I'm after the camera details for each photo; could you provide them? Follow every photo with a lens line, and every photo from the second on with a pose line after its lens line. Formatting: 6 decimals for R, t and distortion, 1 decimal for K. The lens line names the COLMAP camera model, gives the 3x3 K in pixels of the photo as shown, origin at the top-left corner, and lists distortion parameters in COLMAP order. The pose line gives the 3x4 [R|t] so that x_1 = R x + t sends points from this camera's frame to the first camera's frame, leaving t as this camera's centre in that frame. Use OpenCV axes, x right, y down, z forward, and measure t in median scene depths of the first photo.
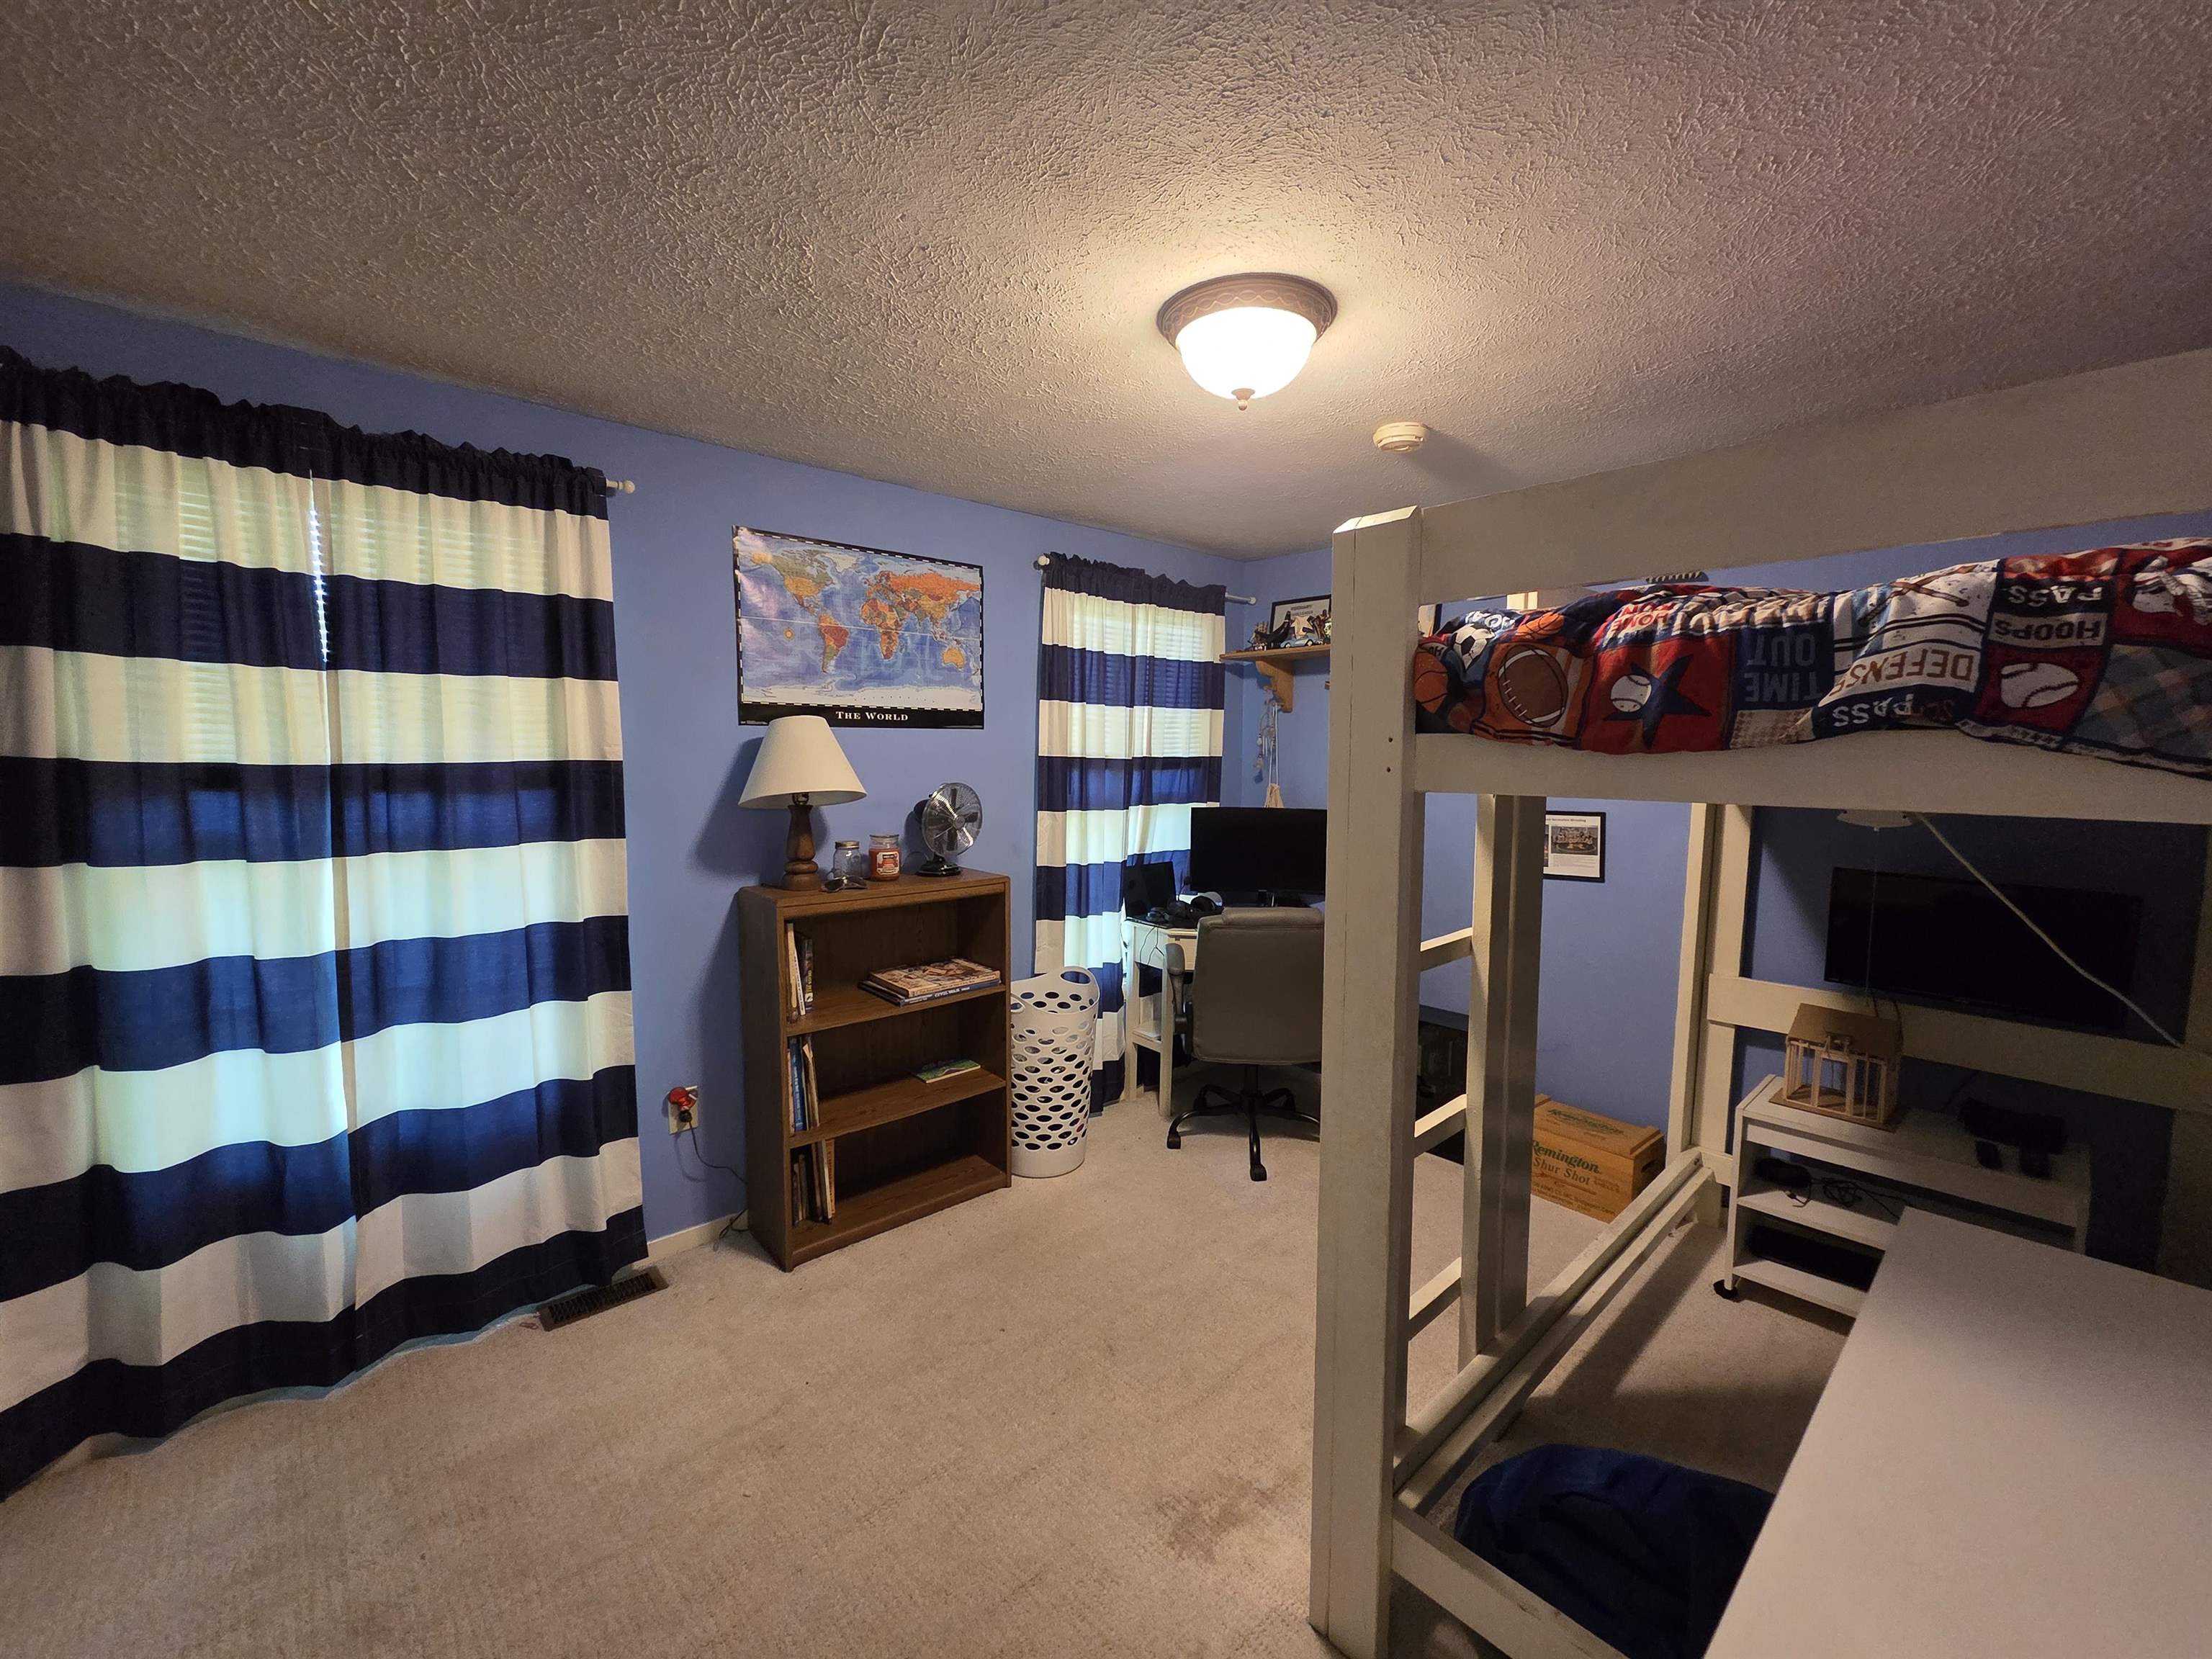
lens RADIAL K [[890.2, 0, 1106.0], [0, 890.2, 829.5], [0, 0, 1]] dist [0.007442, 0.000214]
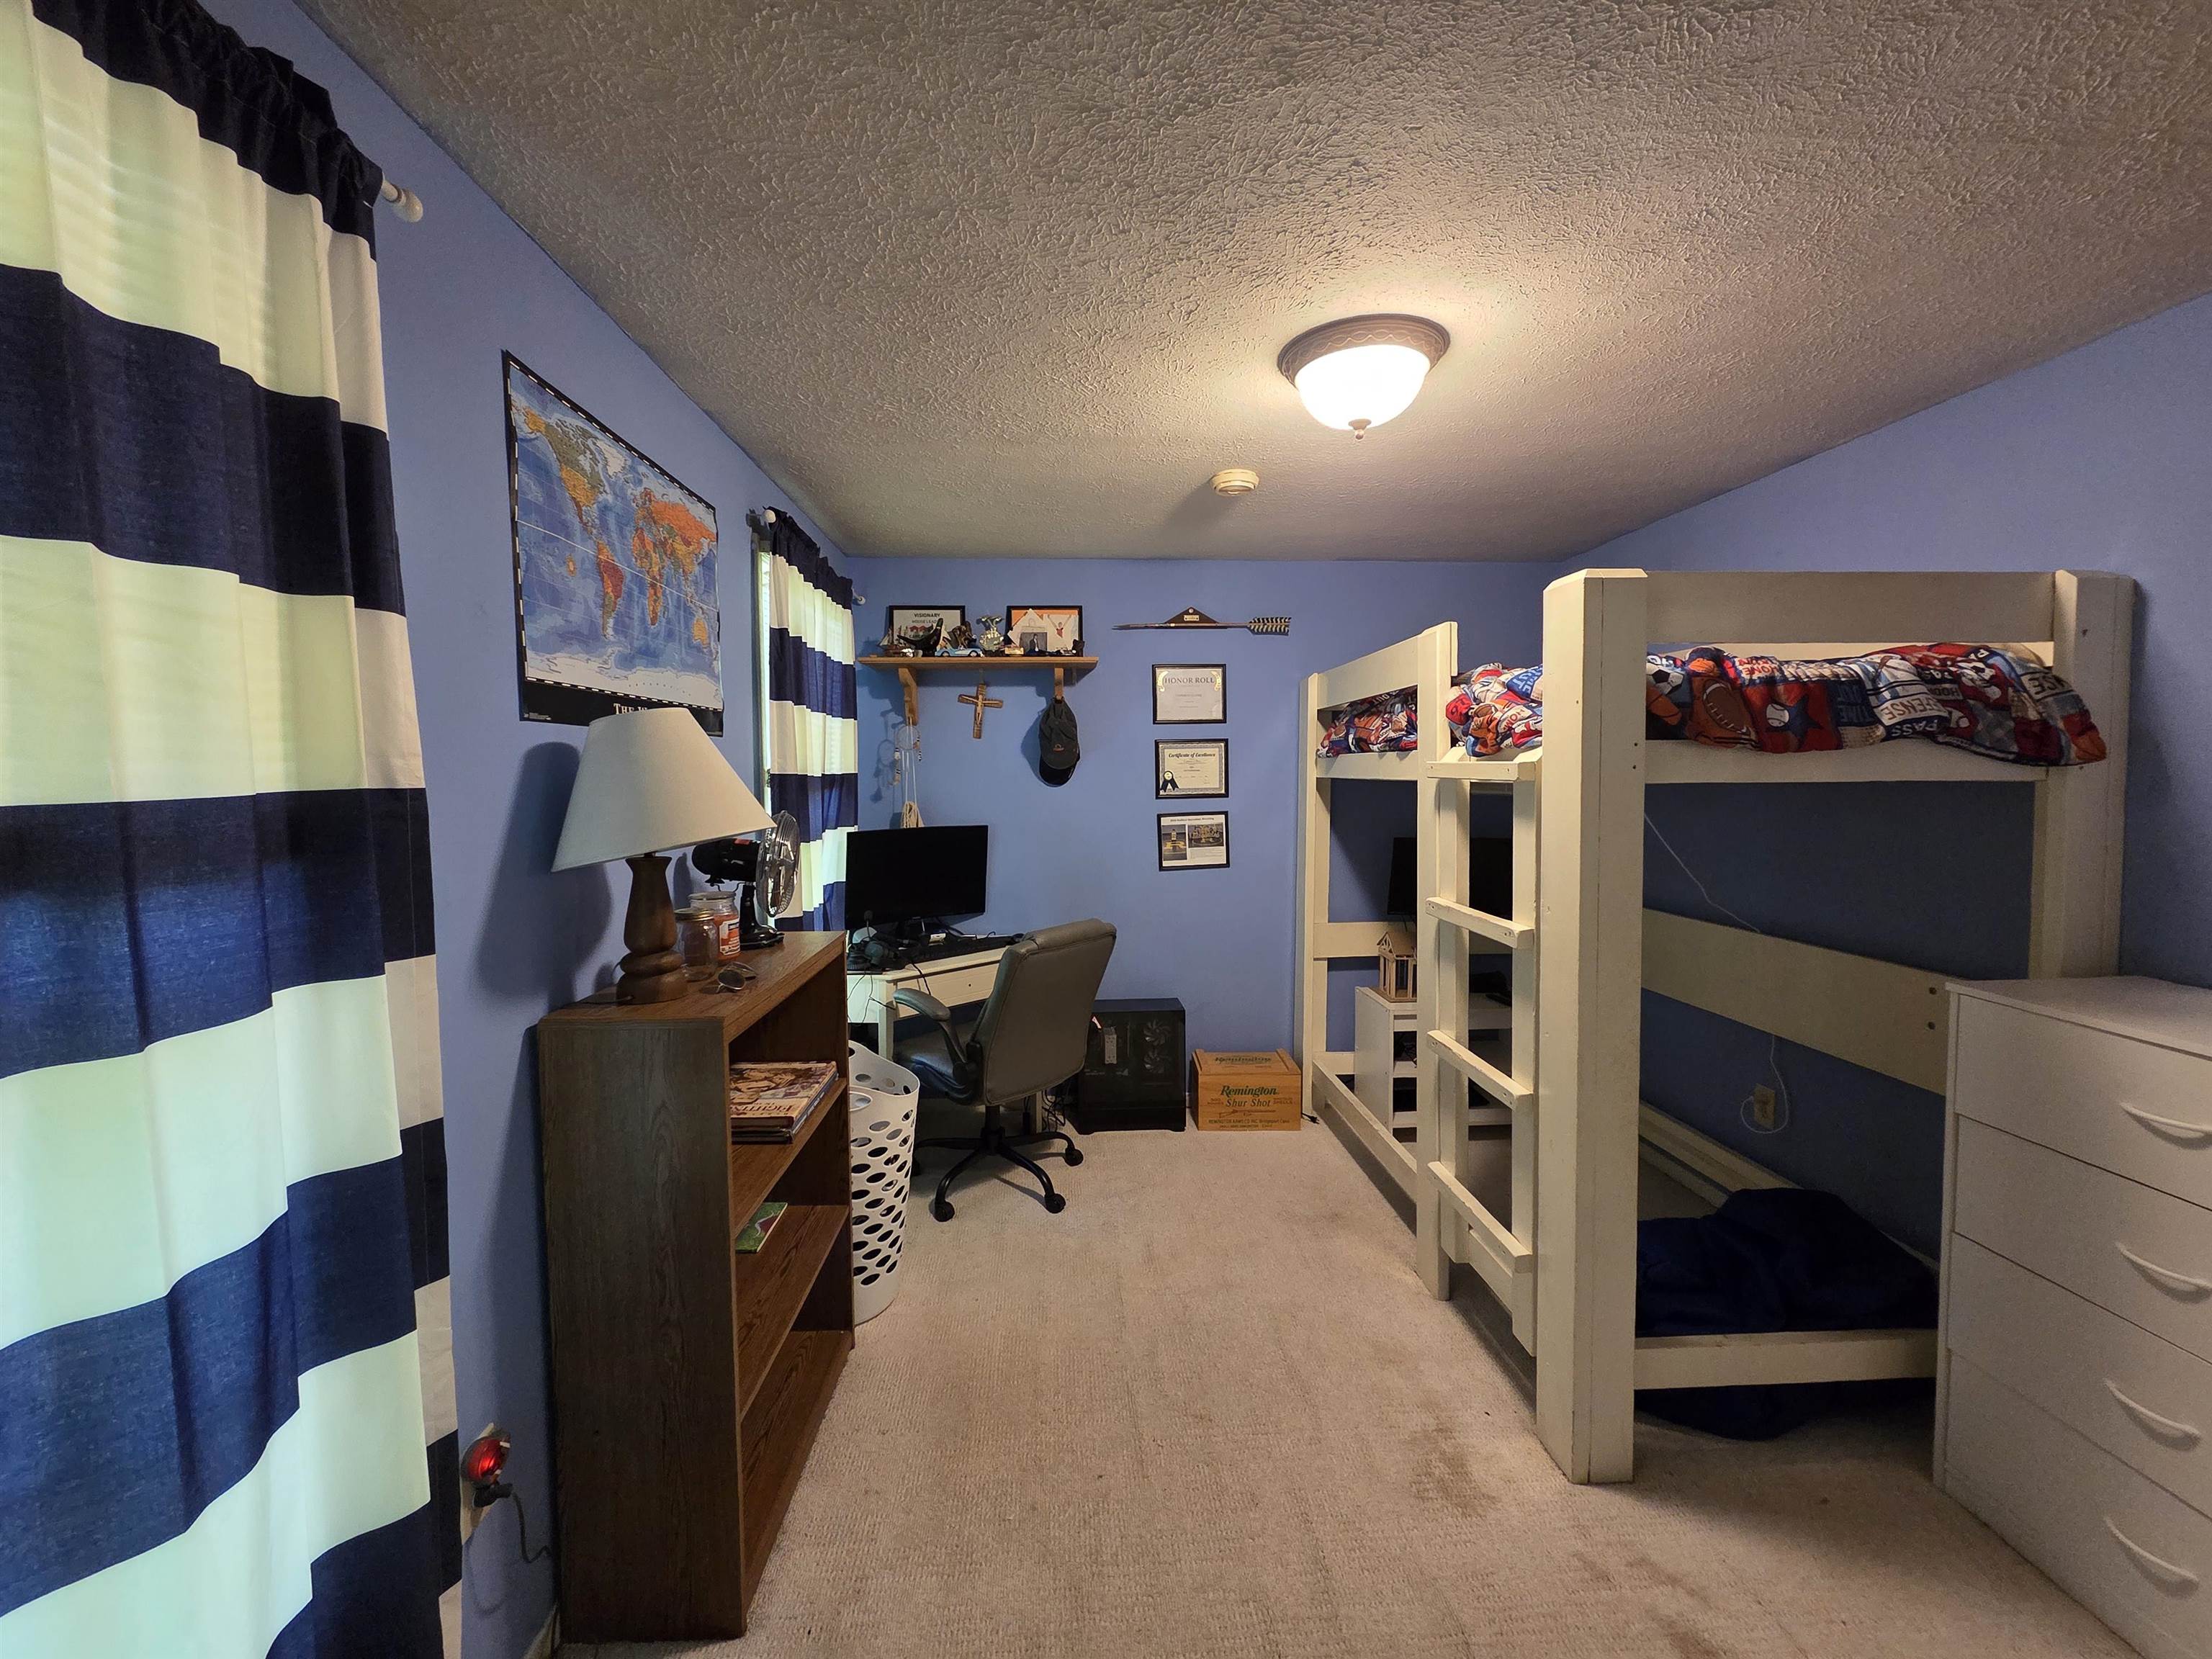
lens RADIAL K [[890.2, 0, 1106.0], [0, 890.2, 829.5], [0, 0, 1]] dist [0.007442, 0.000214]
pose [[0.644203, -0.063291, 0.762231, -0.586691], [0.081206, 0.996597, 0.014120, -0.029029], [-0.760531, 0.052801, 0.647151, 0.372990]]
